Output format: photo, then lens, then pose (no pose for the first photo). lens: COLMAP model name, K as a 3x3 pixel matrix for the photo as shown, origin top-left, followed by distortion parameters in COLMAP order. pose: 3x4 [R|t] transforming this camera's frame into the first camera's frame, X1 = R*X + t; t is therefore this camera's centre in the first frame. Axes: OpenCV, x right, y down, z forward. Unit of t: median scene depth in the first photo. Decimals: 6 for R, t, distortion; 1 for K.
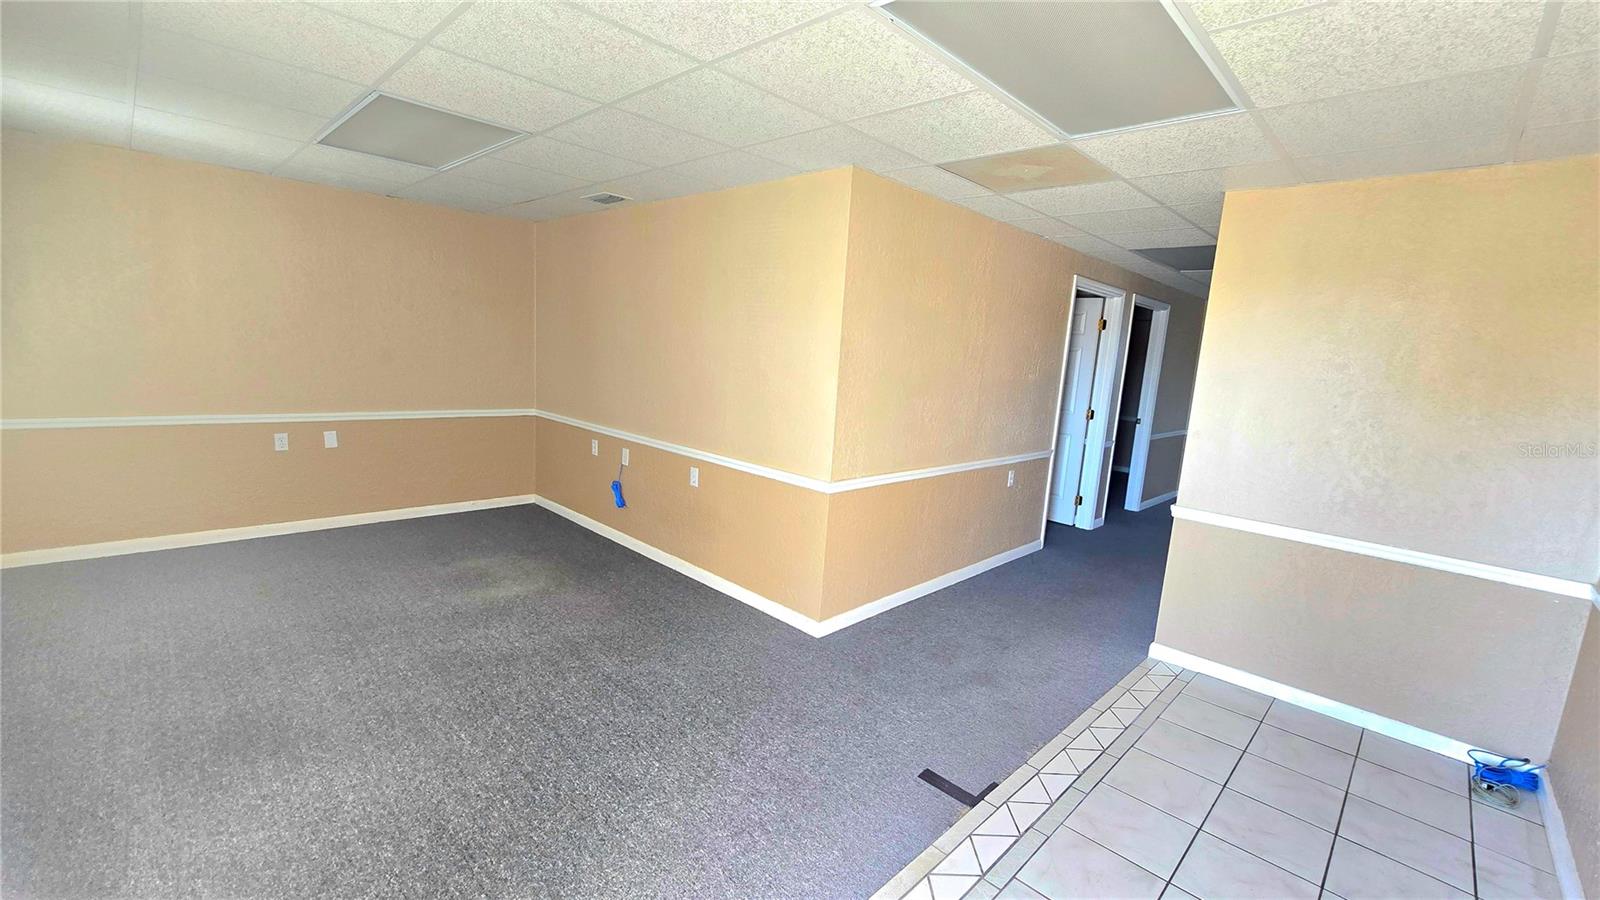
lens RADIAL K [[652.2, 0, 820.2], [0, 652.2, 451.1], [0, 0, 1]] dist [-0.009141, -0.000448]
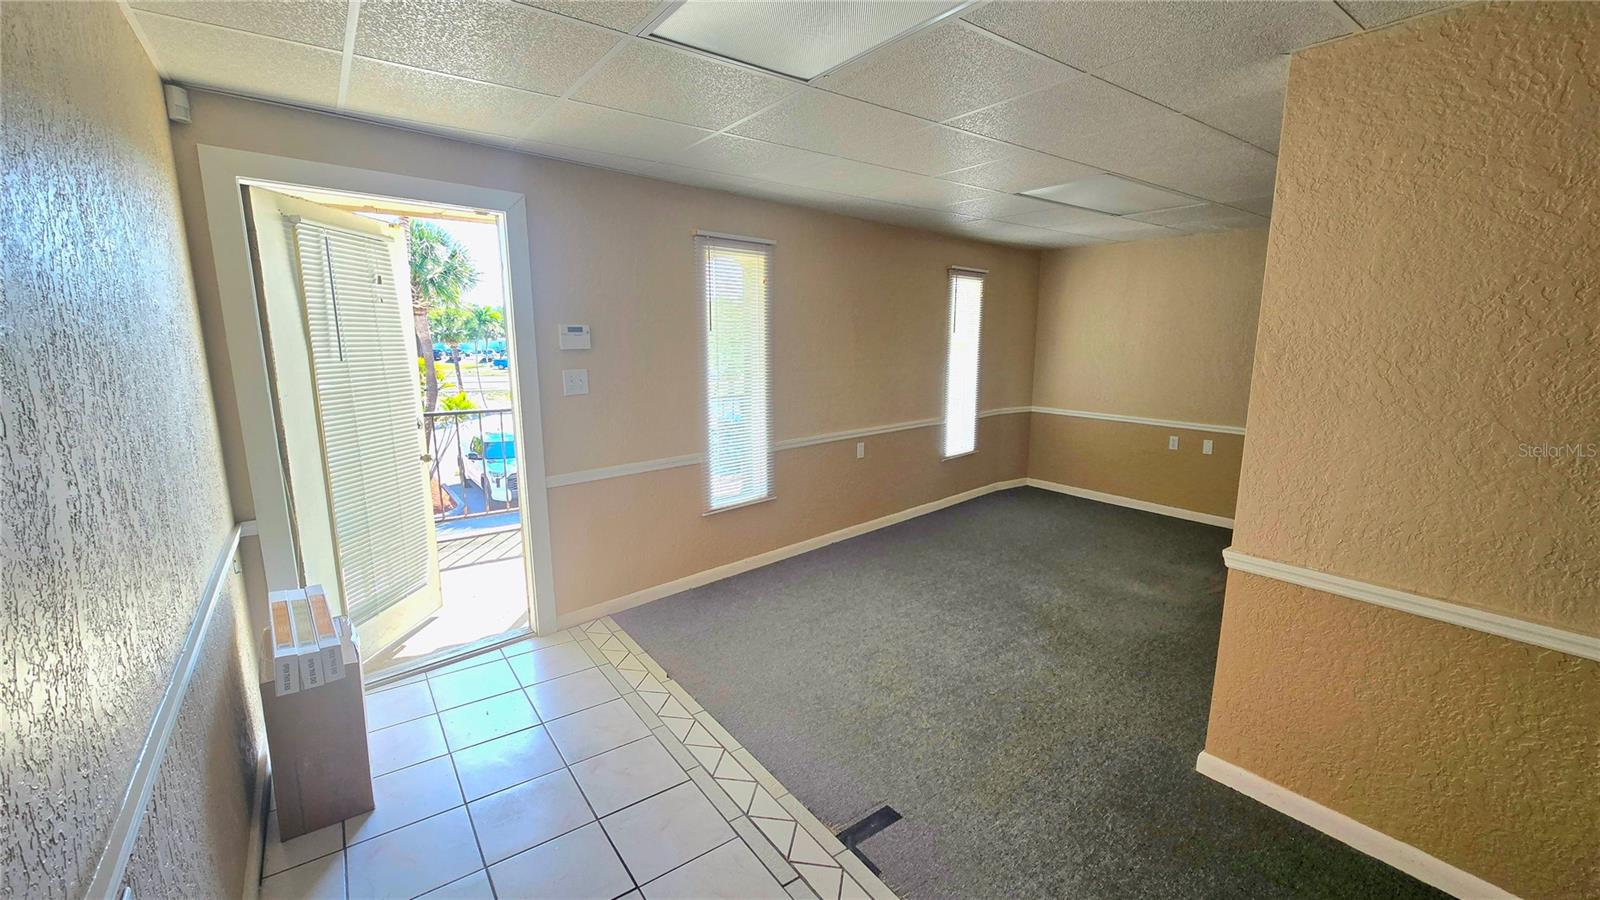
lens RADIAL K [[652.2, 0, 811.7], [0, 652.2, 451.1], [0, 0, 1]] dist [-0.009141, -0.000448]
pose [[-0.164837, 0.106192, -0.980588, 0.657063], [-0.167724, 0.976689, 0.133964, -0.061022], [0.971955, 0.186551, -0.143183, 0.604207]]
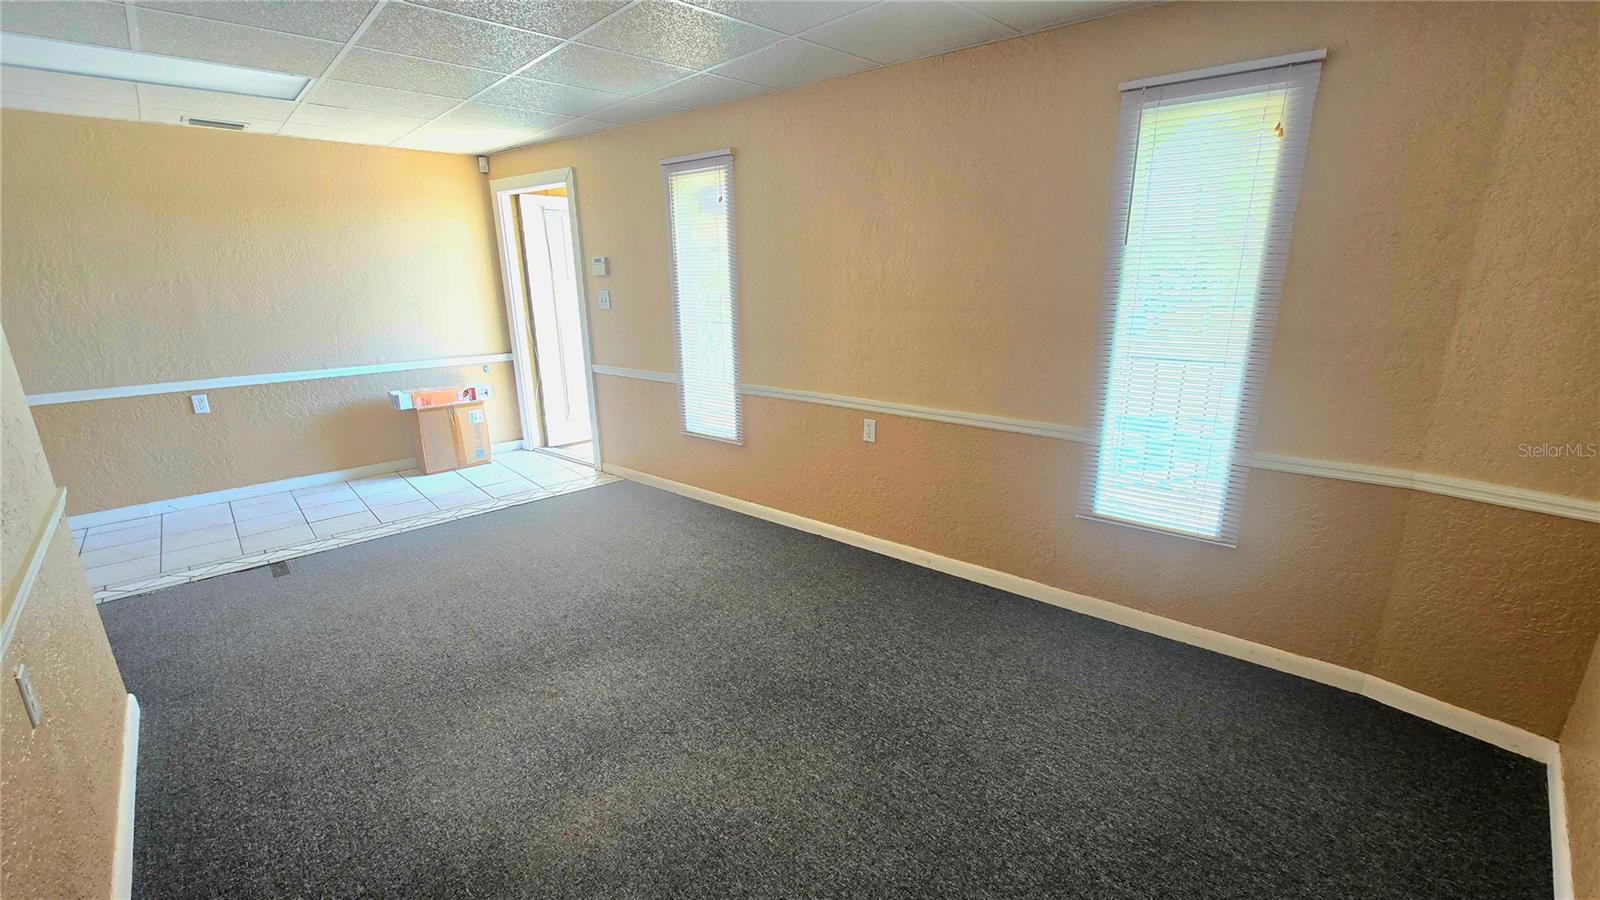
lens RADIAL K [[652.2, 0, 804.7], [0, 652.2, 454.8], [0, 0, 1]] dist [-0.009141, -0.000448]
pose [[-0.997015, -0.072943, 0.025317, -0.648918], [-0.056040, 0.909185, 0.412605, -0.246811], [-0.053115, 0.409955, -0.910558, 1.384671]]
